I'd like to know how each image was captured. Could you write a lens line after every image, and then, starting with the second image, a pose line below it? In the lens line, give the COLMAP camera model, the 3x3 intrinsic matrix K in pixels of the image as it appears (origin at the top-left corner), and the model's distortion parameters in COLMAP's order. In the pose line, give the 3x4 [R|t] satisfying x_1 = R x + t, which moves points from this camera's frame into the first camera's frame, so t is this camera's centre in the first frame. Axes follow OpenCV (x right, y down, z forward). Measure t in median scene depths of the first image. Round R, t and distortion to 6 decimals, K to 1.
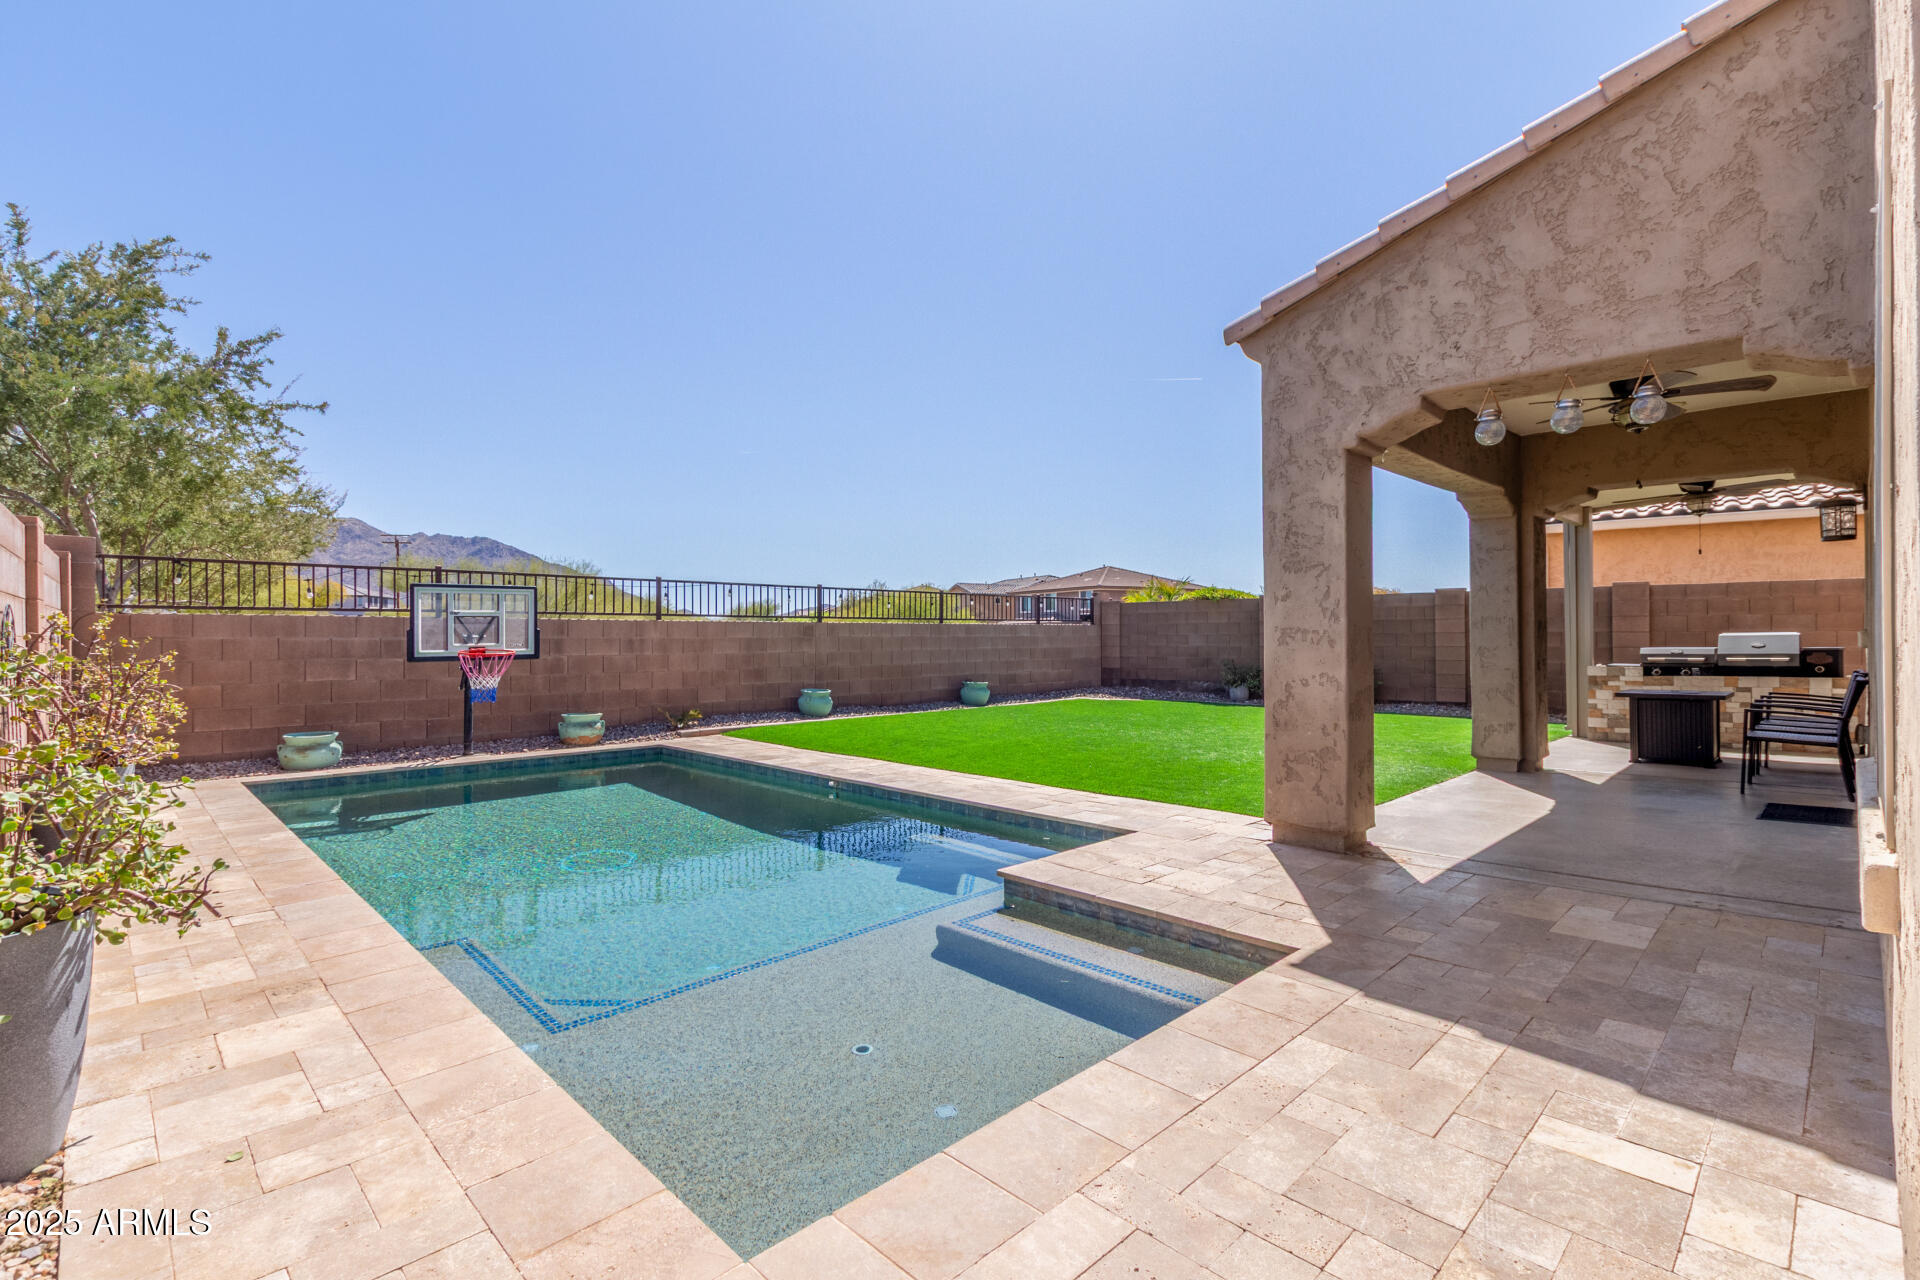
lens RADIAL K [[884.2, 0, 969.0], [0, 884.2, 637.7], [0, 0, 1]] dist [-0.000443, -0.000018]
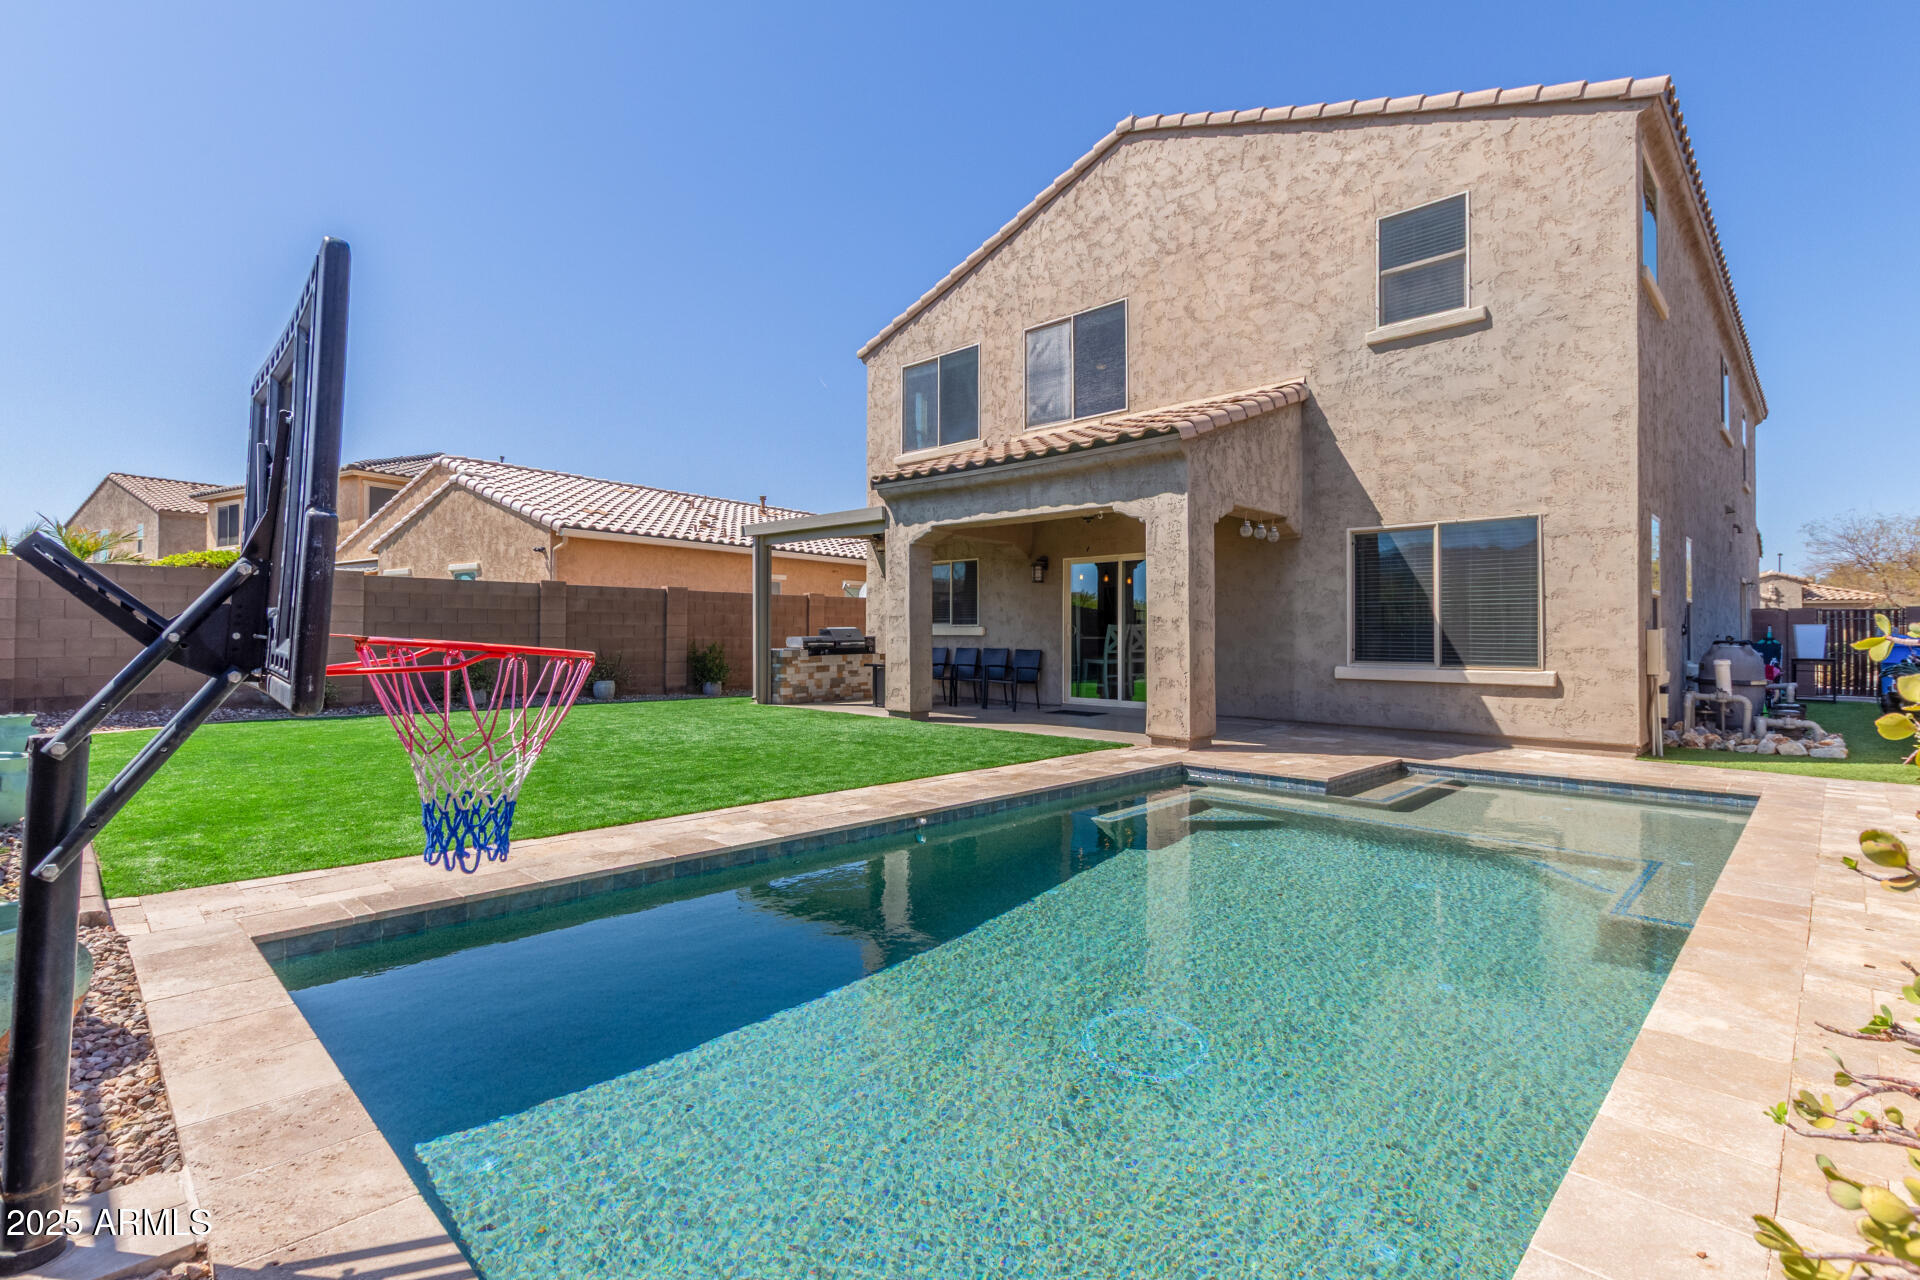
lens RADIAL K [[884.2, 0, 969.3], [0, 884.2, 638.2], [0, 0, 1]] dist [-0.000443, -0.000018]
pose [[-0.015265, -0.003009, 0.999879, -0.756573], [-0.003651, 0.999989, 0.002954, 0.010528], [-0.999877, -0.003606, -0.015276, 0.834778]]
